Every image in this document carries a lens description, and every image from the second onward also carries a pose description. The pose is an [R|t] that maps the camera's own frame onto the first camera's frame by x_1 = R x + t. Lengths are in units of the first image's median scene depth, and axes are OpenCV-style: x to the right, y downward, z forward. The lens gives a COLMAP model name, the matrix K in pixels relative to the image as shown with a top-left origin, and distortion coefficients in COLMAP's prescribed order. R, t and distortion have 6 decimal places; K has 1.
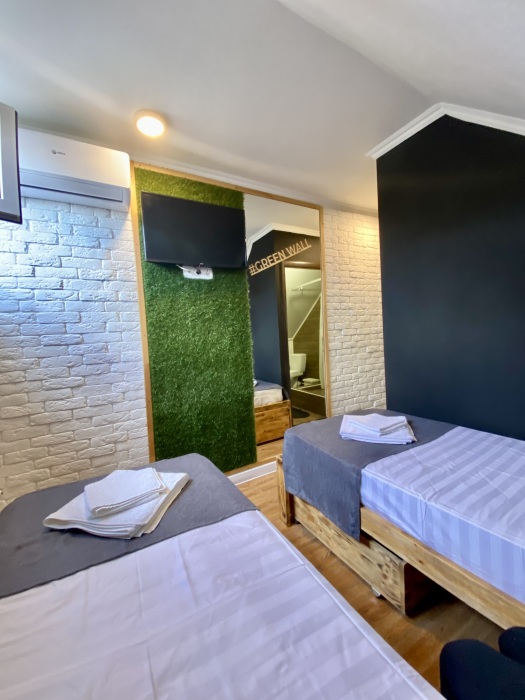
lens RADIAL K [[279.2, 0, 265.5], [0, 279.2, 346.6], [0, 0, 1]] dist [0.014041, -0.017409]
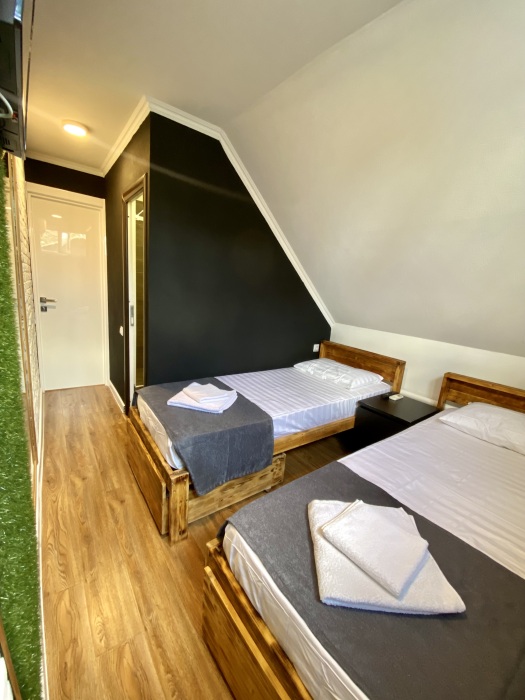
lens RADIAL K [[279.2, 0, 265.5], [0, 279.2, 346.6], [0, 0, 1]] dist [0.014041, -0.017409]
pose [[-0.121069, -0.152500, 0.980860, -0.987573], [-0.040928, 0.988055, 0.148566, -0.136659], [-0.991800, -0.022158, -0.125864, 1.189684]]
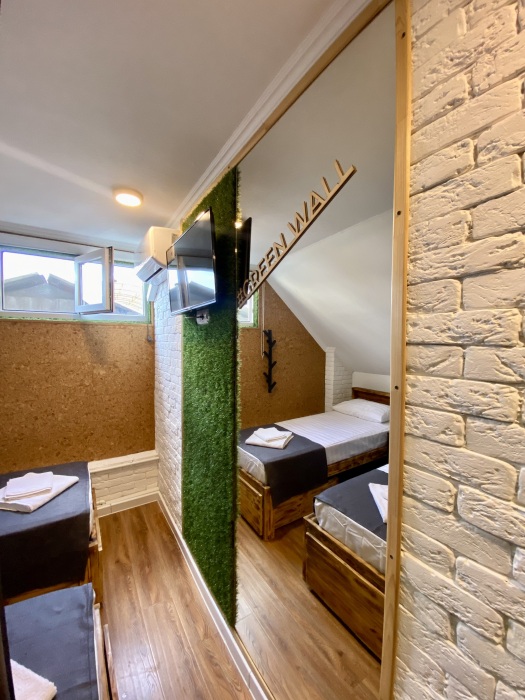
lens RADIAL K [[279.2, 0, 265.5], [0, 279.2, 346.6], [0, 0, 1]] dist [0.014041, -0.017409]
pose [[0.040205, 0.075871, -0.996307, 0.949183], [-0.053857, 0.995828, 0.073661, -0.414525], [0.997739, 0.050697, 0.044124, 1.880037]]
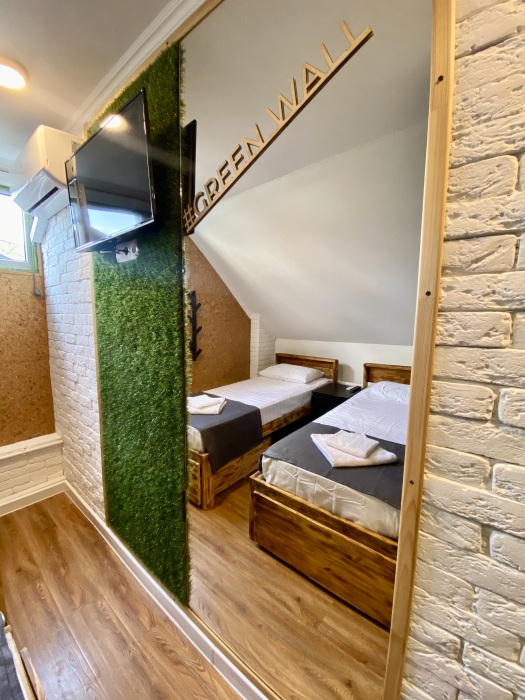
lens RADIAL K [[279.2, 0, 265.5], [0, 279.2, 346.6], [0, 0, 1]] dist [0.014041, -0.017409]
pose [[0.346084, 0.156046, -0.925135, 0.790777], [-0.074288, 0.987533, 0.138781, -0.276380], [0.935258, 0.020696, 0.353362, 1.752555]]
